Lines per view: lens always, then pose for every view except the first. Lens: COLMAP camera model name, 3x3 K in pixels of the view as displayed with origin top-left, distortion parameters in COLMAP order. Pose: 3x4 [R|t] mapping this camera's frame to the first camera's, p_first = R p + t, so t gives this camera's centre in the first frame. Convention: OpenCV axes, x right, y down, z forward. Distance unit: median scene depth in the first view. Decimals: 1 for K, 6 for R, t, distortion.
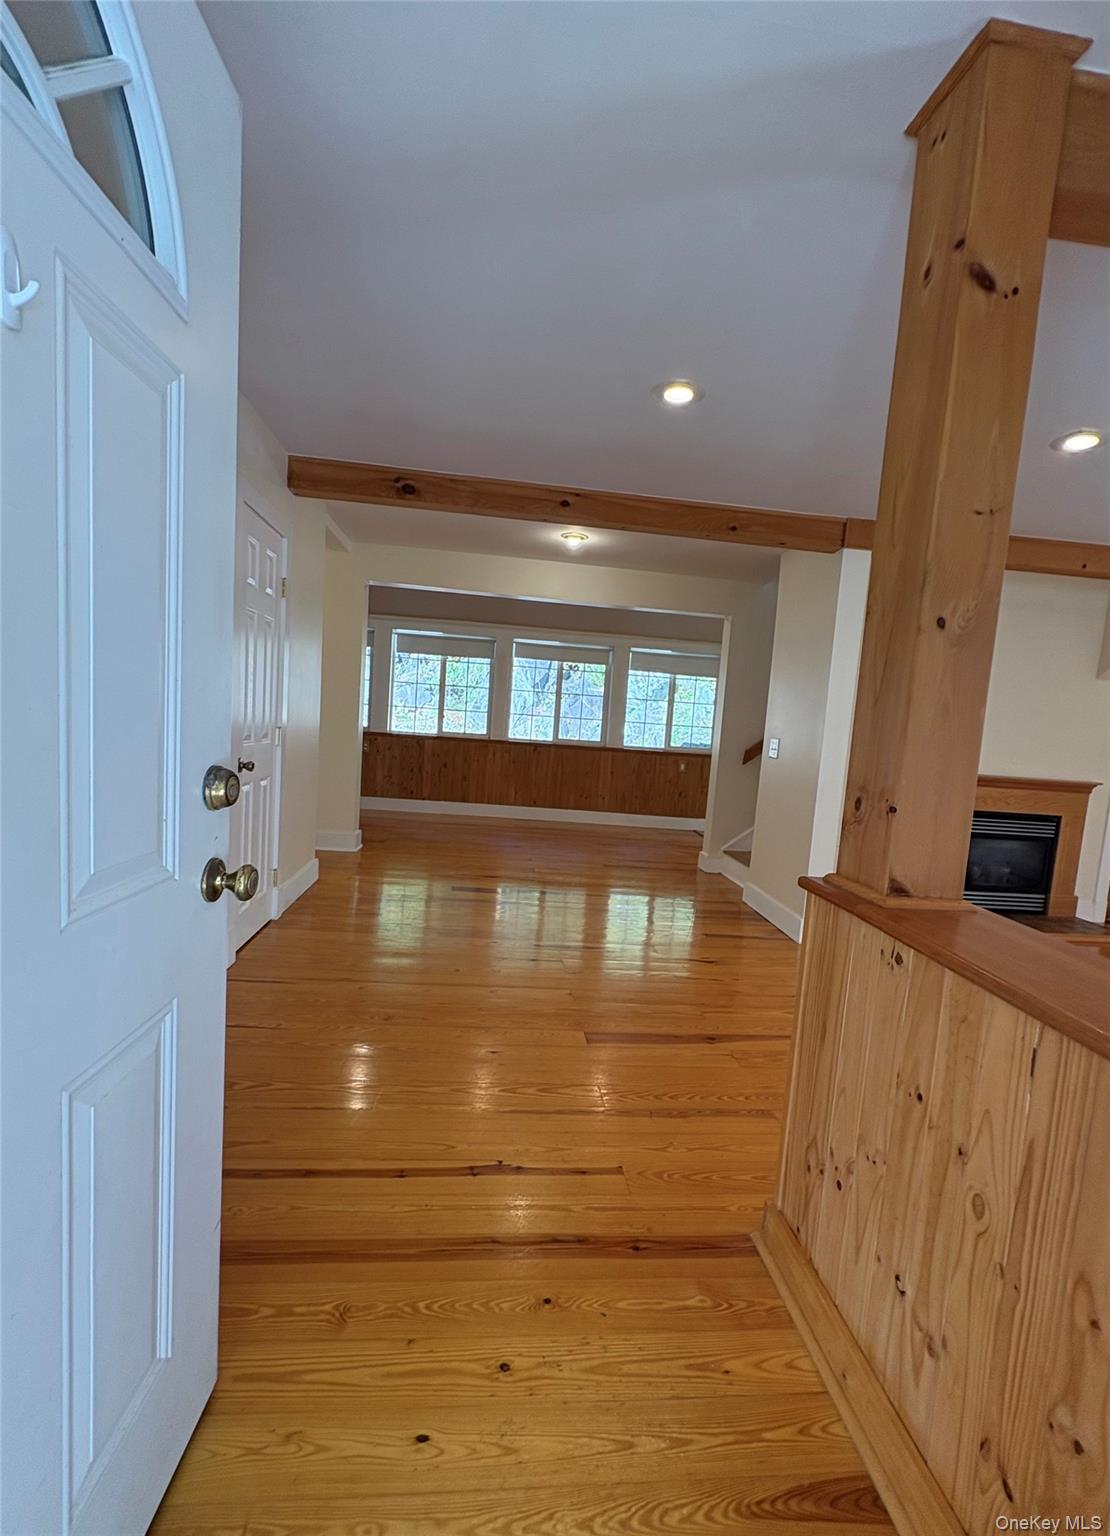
lens RADIAL K [[667.0, 0, 555.8], [0, 667.0, 786.9], [0, 0, 1]] dist [0.002817, 0.000218]
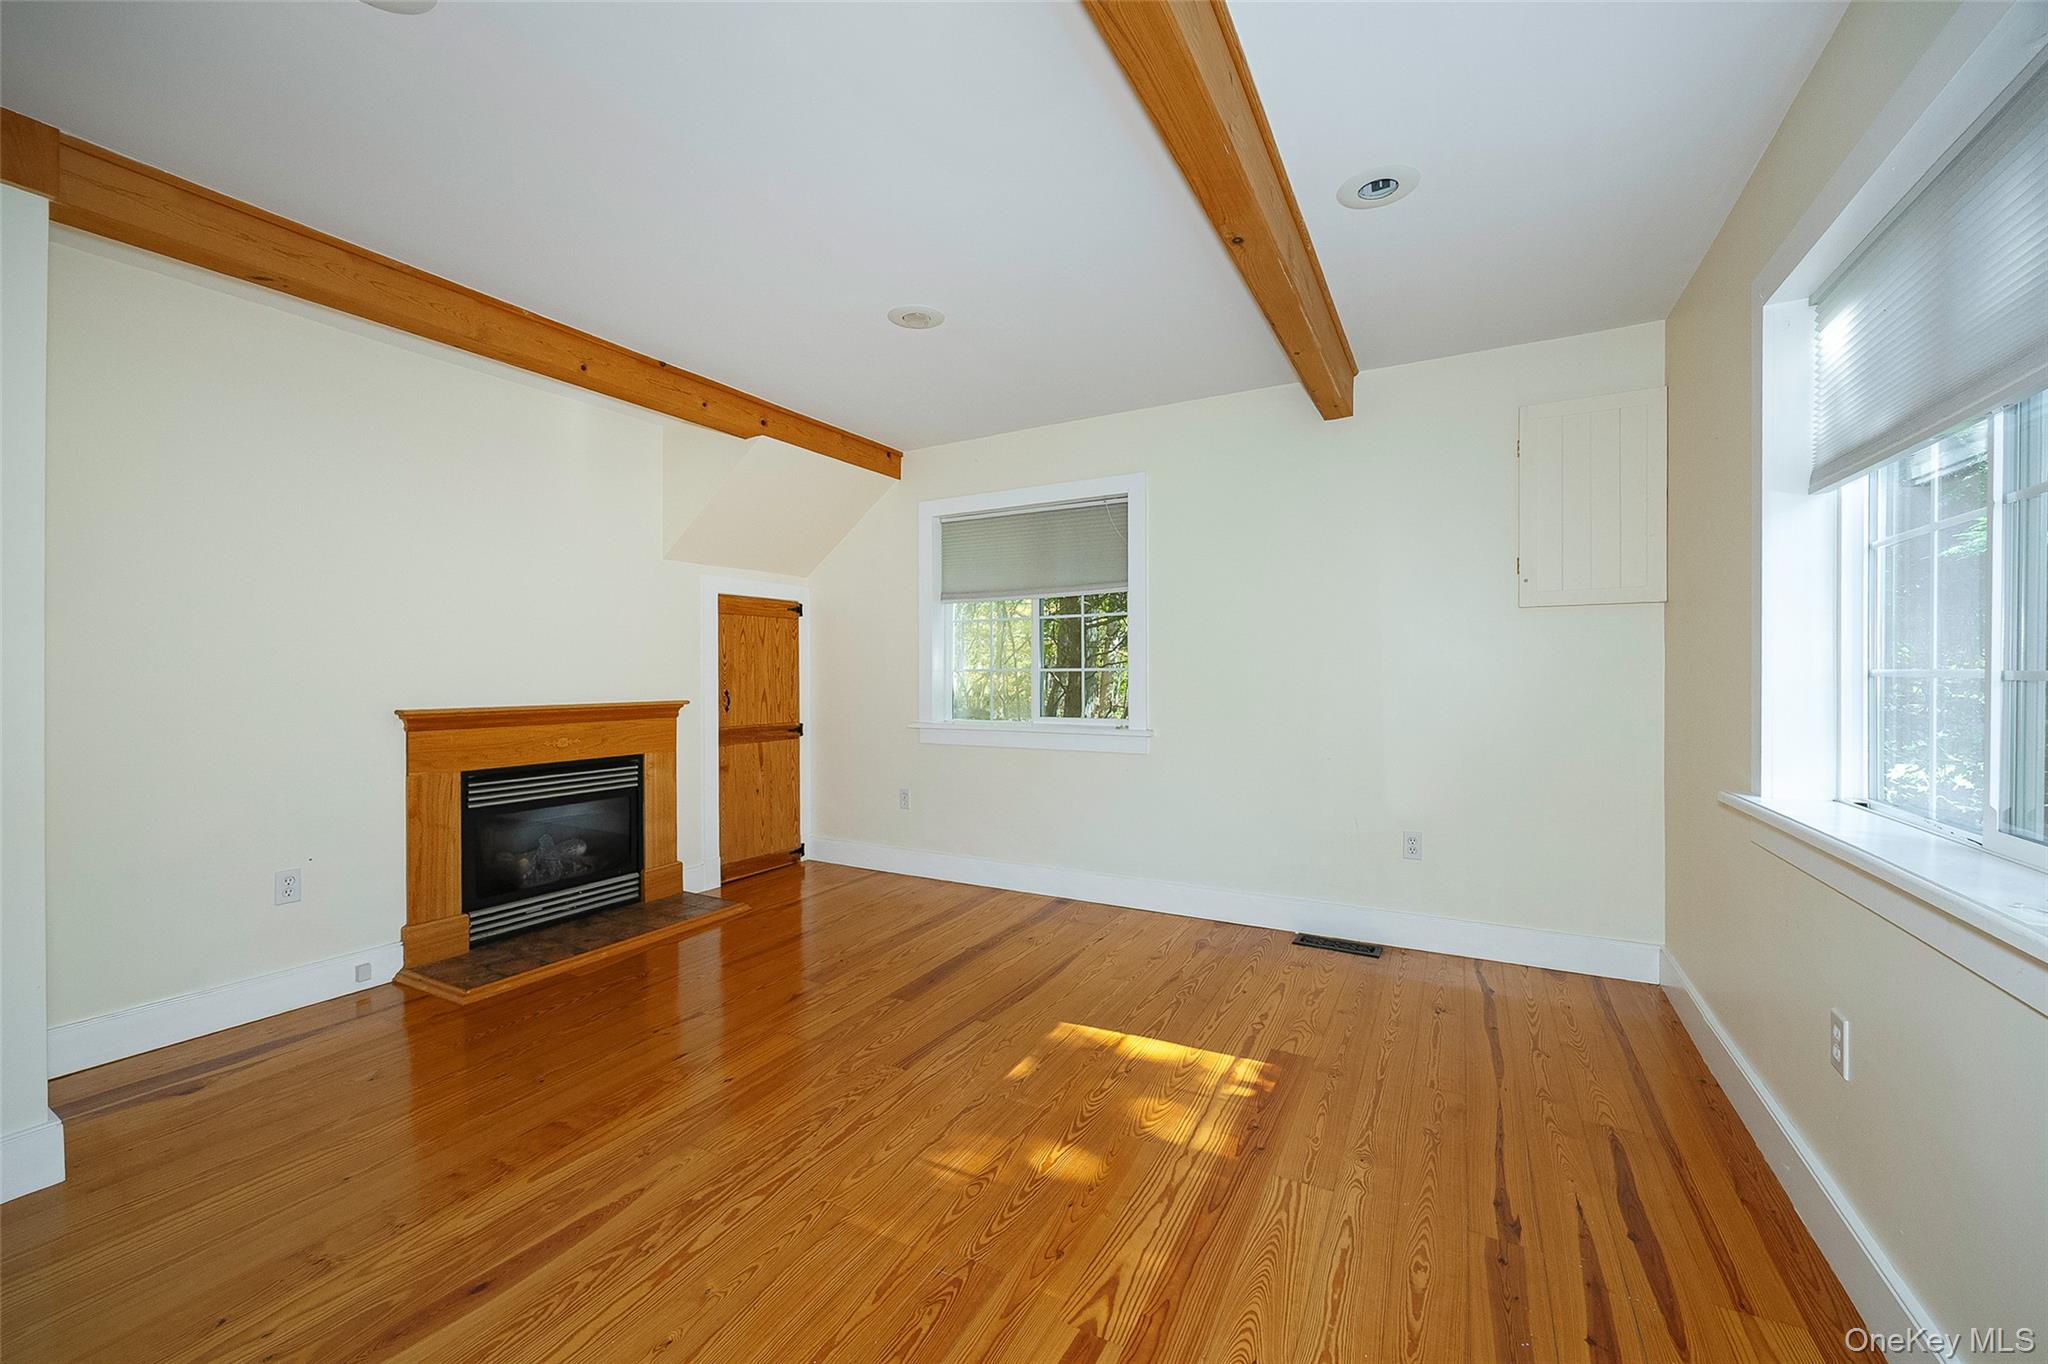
lens RADIAL K [[811.9, 0, 1024.0], [0, 811.9, 682.0], [0, 0, 1]] dist [0.000444, 0.000093]
pose [[0.549219, -0.083227, 0.831524, 0.280762], [0.133455, 0.990993, 0.011042, 0.013347], [-0.824954, 0.104907, 0.555379, 0.200716]]
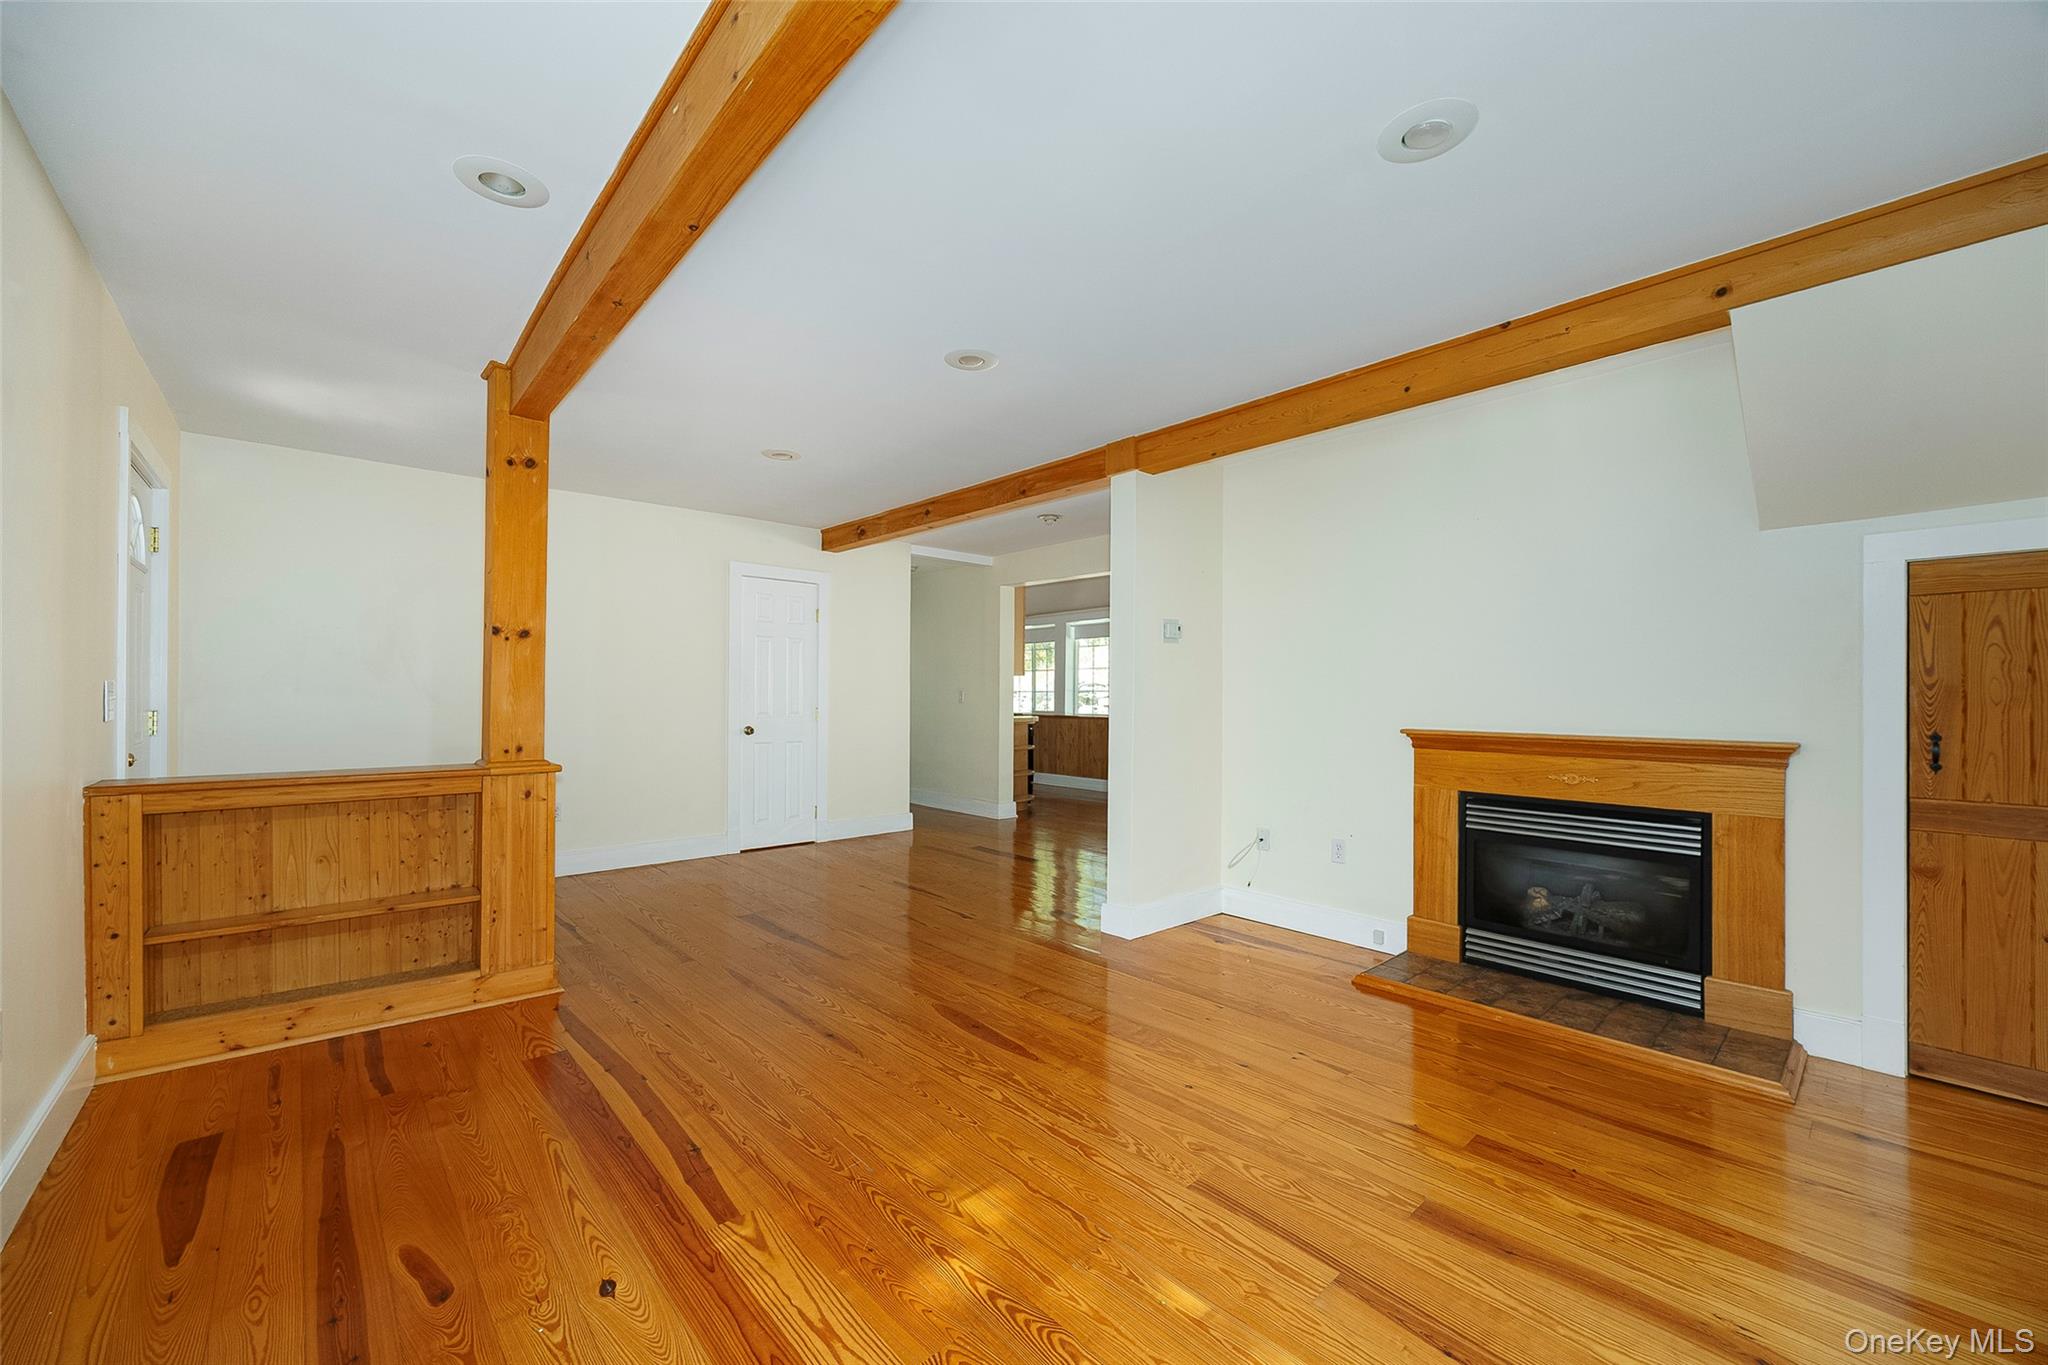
lens RADIAL K [[820.1, 0, 1025.6], [0, 820.1, 694.3], [0, 0, 1]] dist [-0.001550, -0.000099]
pose [[0.592448, -0.070886, -0.802484, 0.948079], [-0.049714, 0.991006, -0.124241, 0.057160], [0.804074, 0.113501, 0.583595, 0.231598]]
